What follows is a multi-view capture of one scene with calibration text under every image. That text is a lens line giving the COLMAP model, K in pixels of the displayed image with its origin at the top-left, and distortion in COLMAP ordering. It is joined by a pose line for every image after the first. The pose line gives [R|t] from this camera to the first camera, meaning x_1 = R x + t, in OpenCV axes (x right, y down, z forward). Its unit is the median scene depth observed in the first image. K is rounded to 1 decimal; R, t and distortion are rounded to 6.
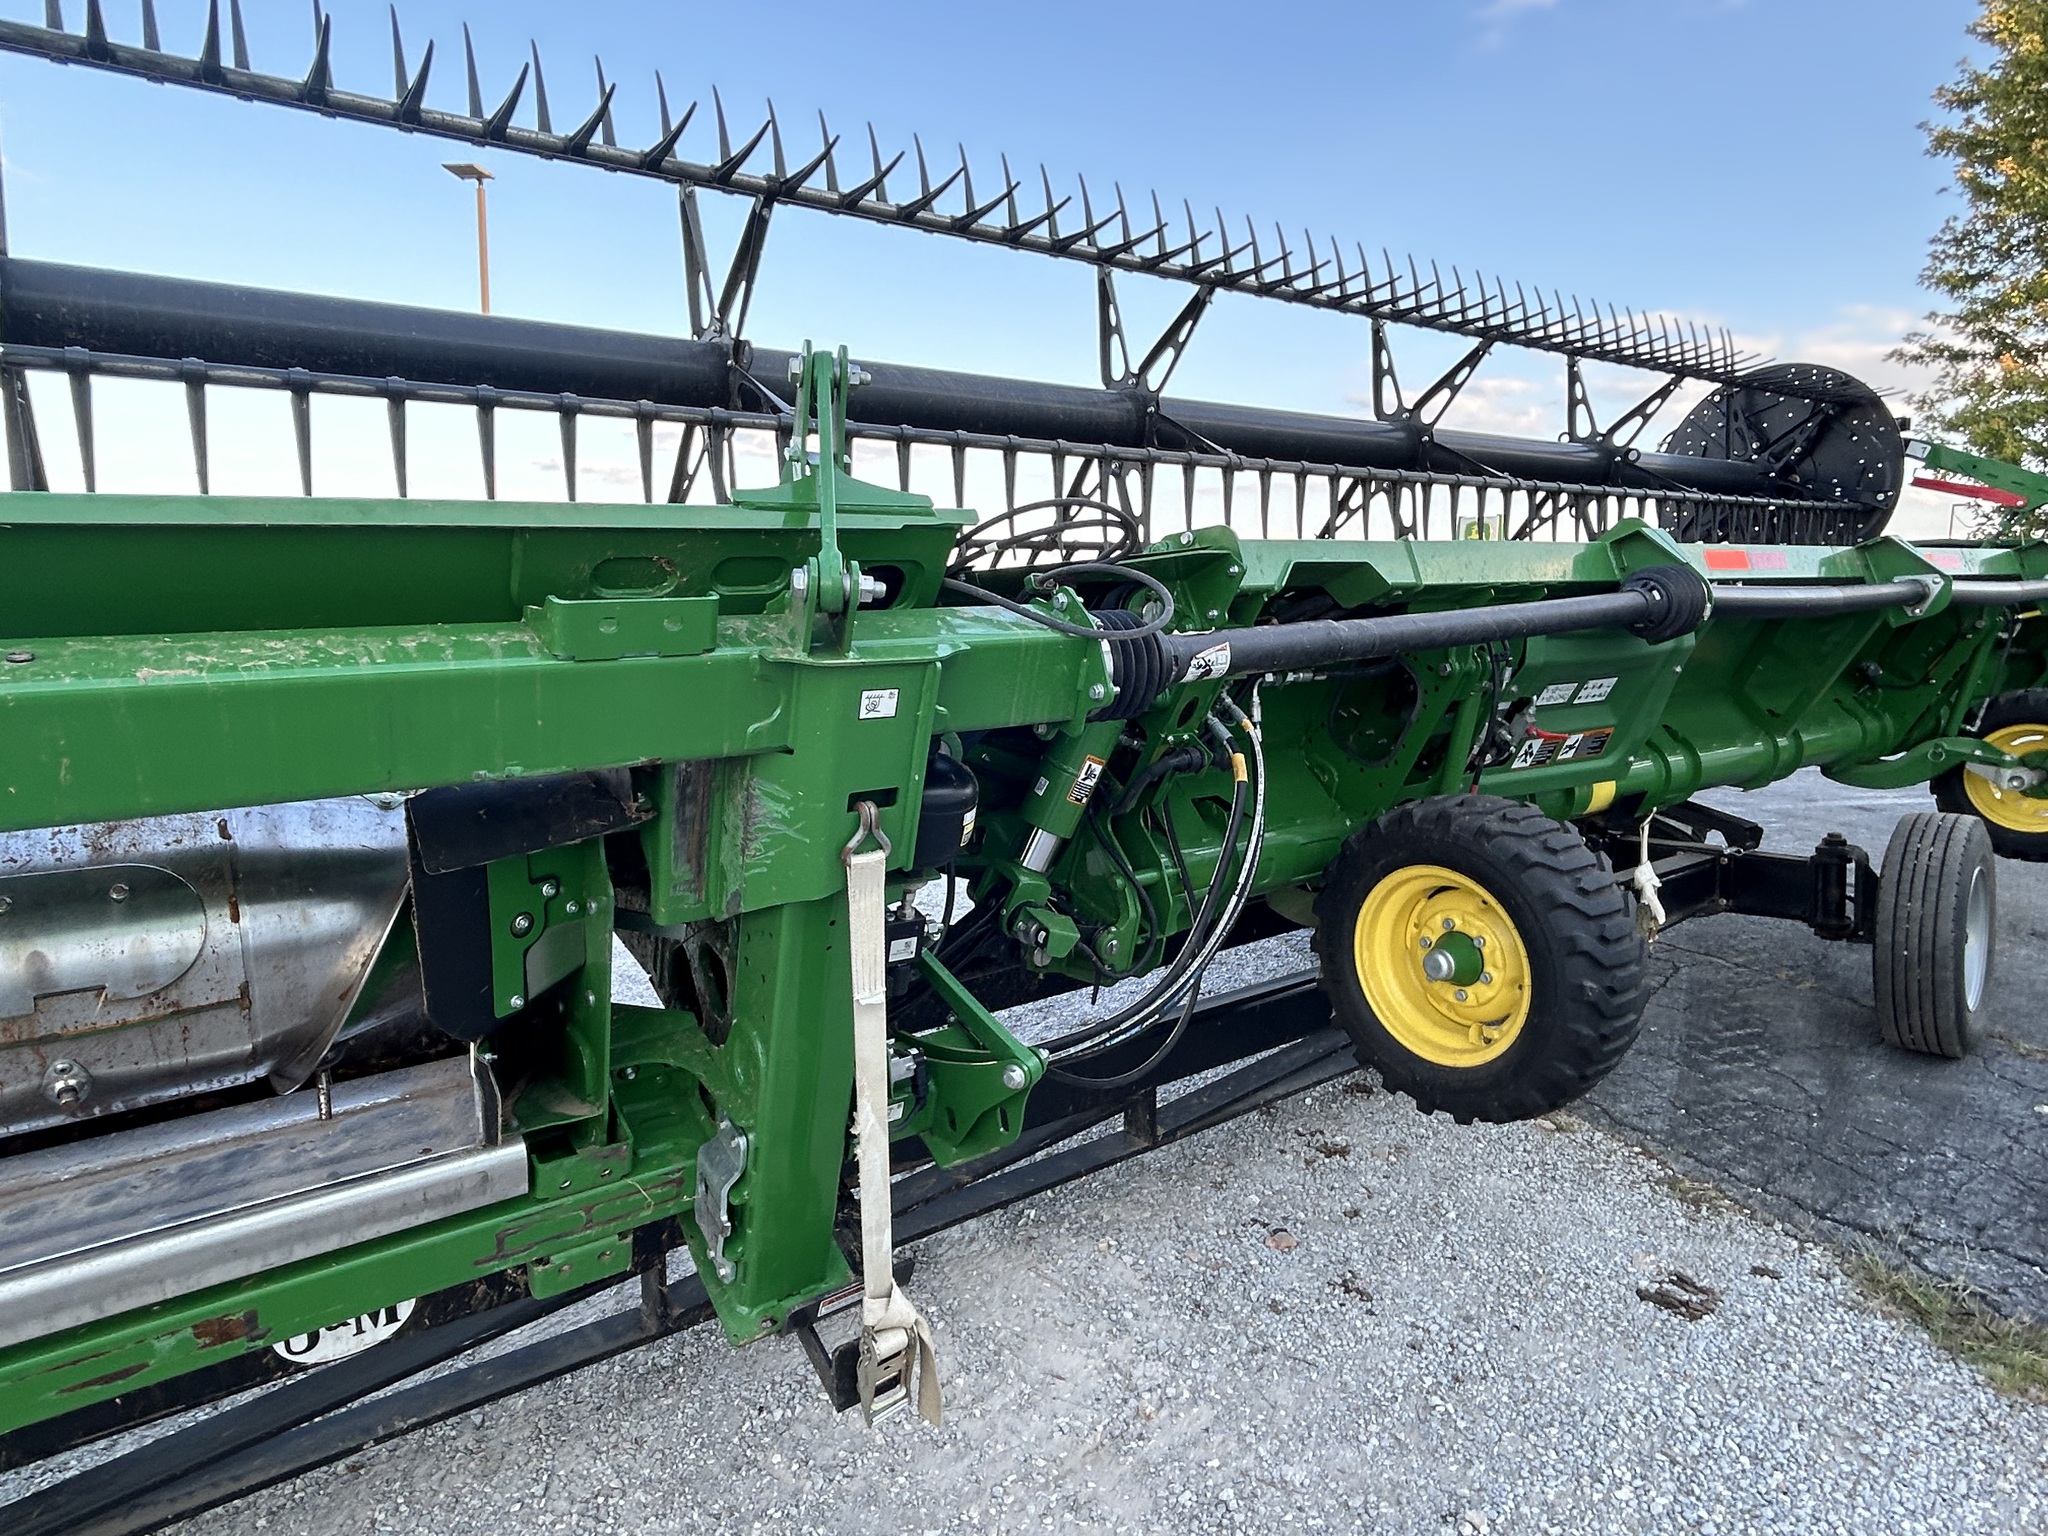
lens RADIAL K [[1199.4, 0, 1008.3], [0, 1199.4, 739.5], [0, 0, 1]] dist [-0.011725, 0.010557]
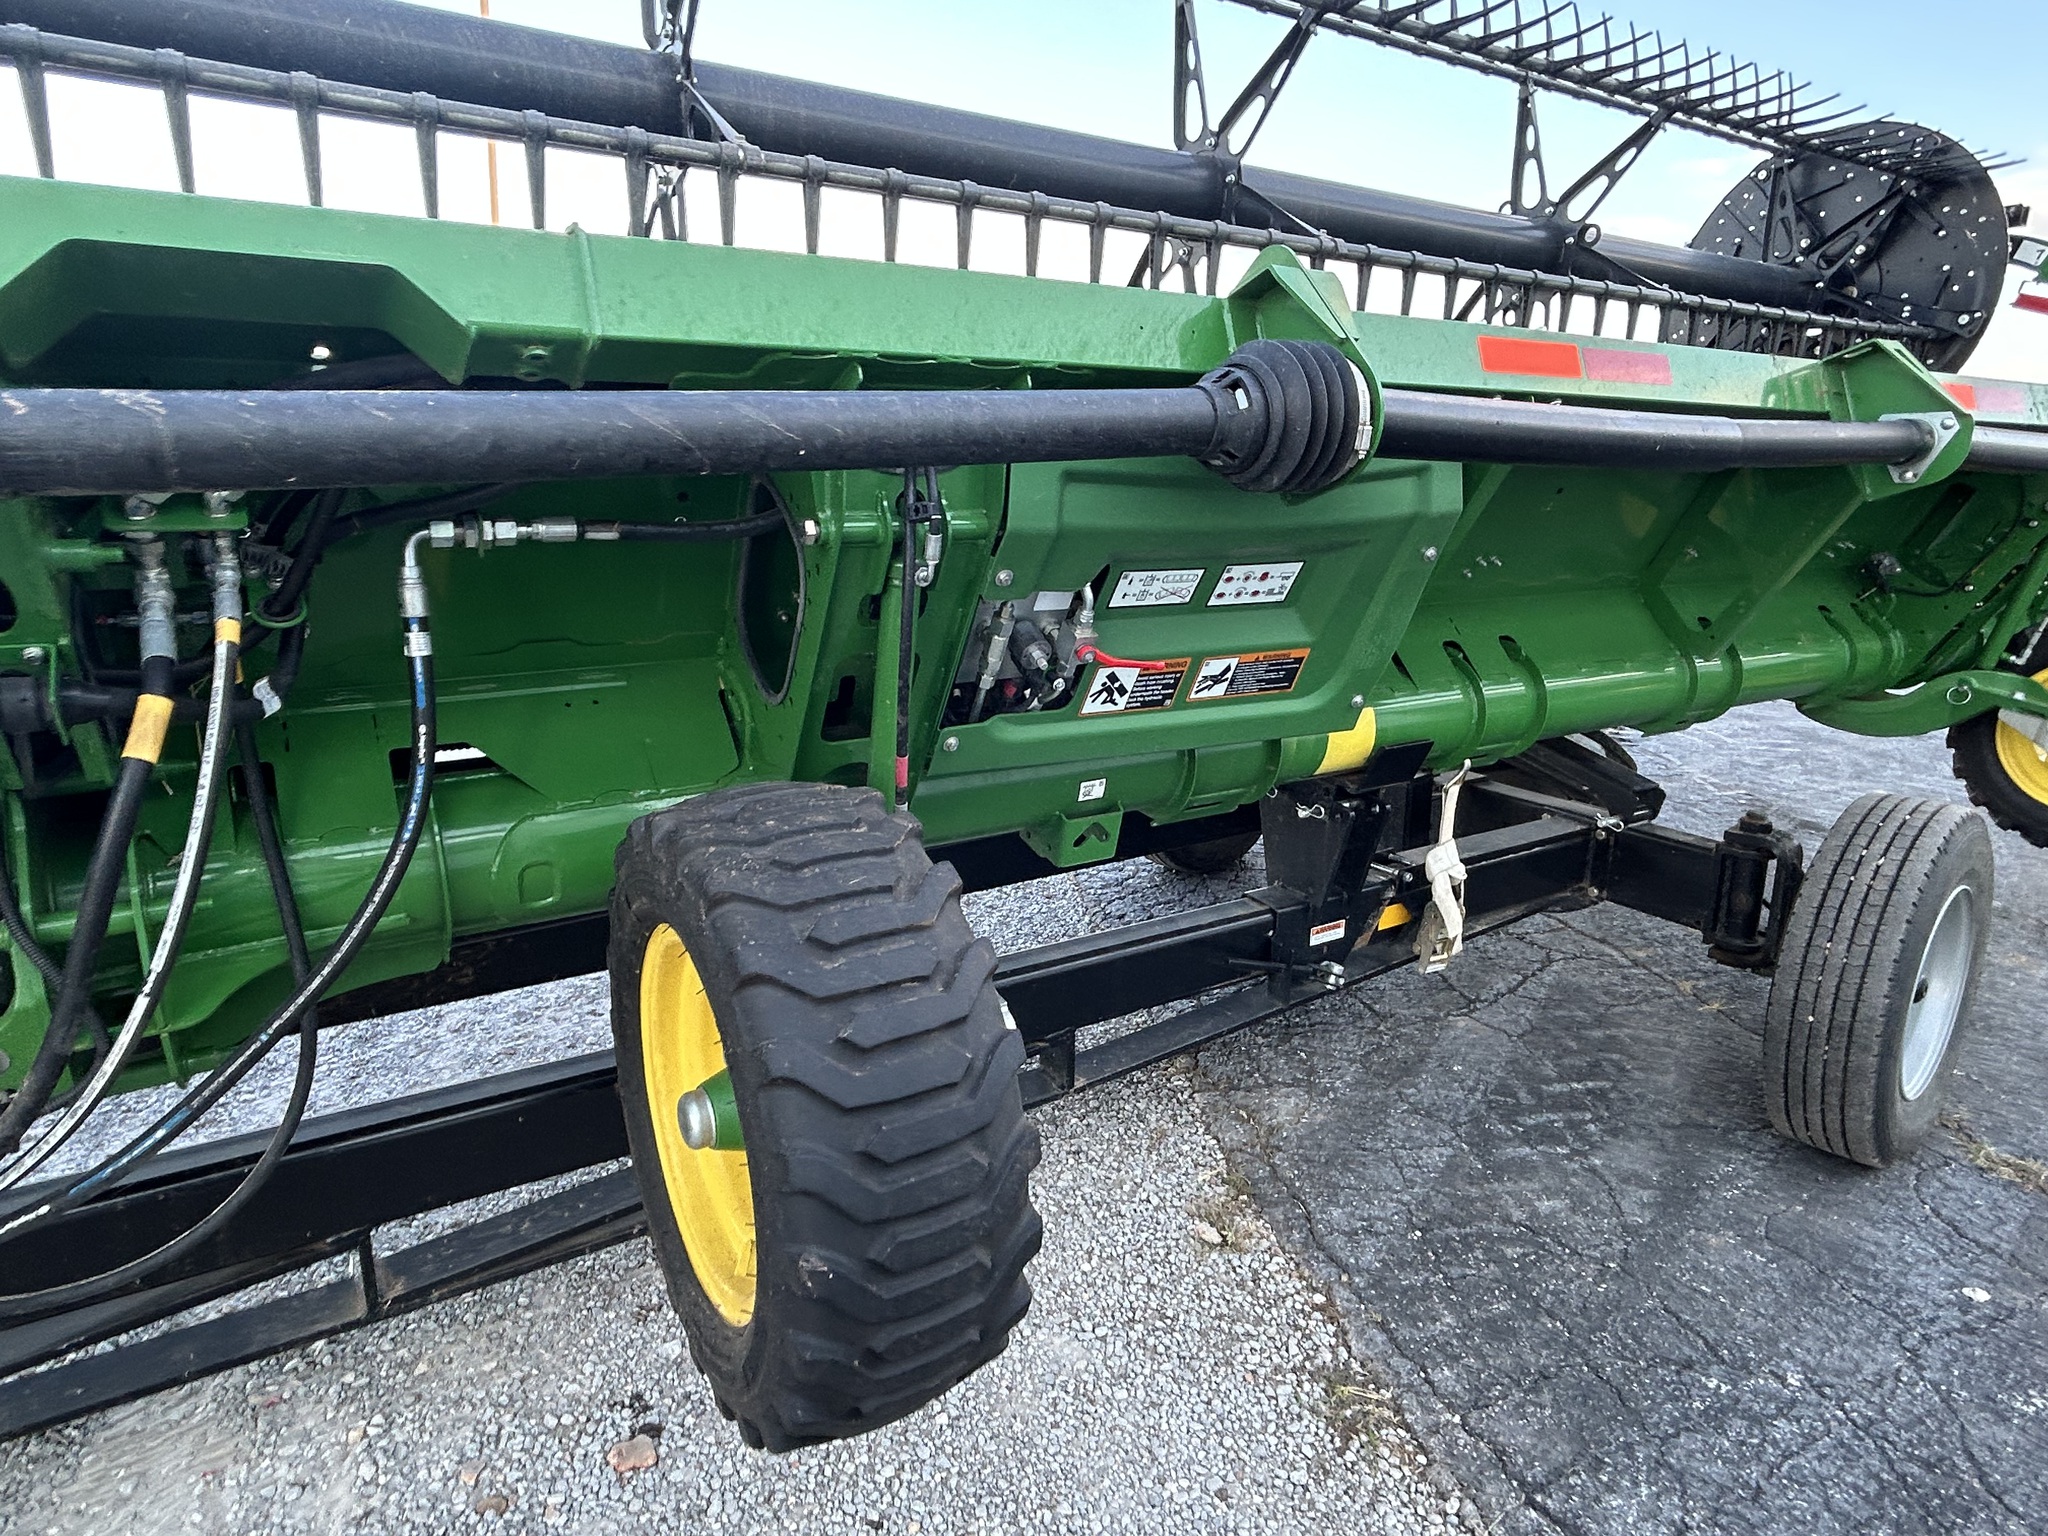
lens RADIAL K [[1199.4, 0, 1029.1], [0, 1199.4, 743.3], [0, 0, 1]] dist [-0.011725, 0.010557]
pose [[0.996973, 0.060996, -0.048221, 0.341371], [-0.053871, 0.989063, 0.137302, -0.031442], [0.056068, -0.134289, 0.989355, 0.348860]]
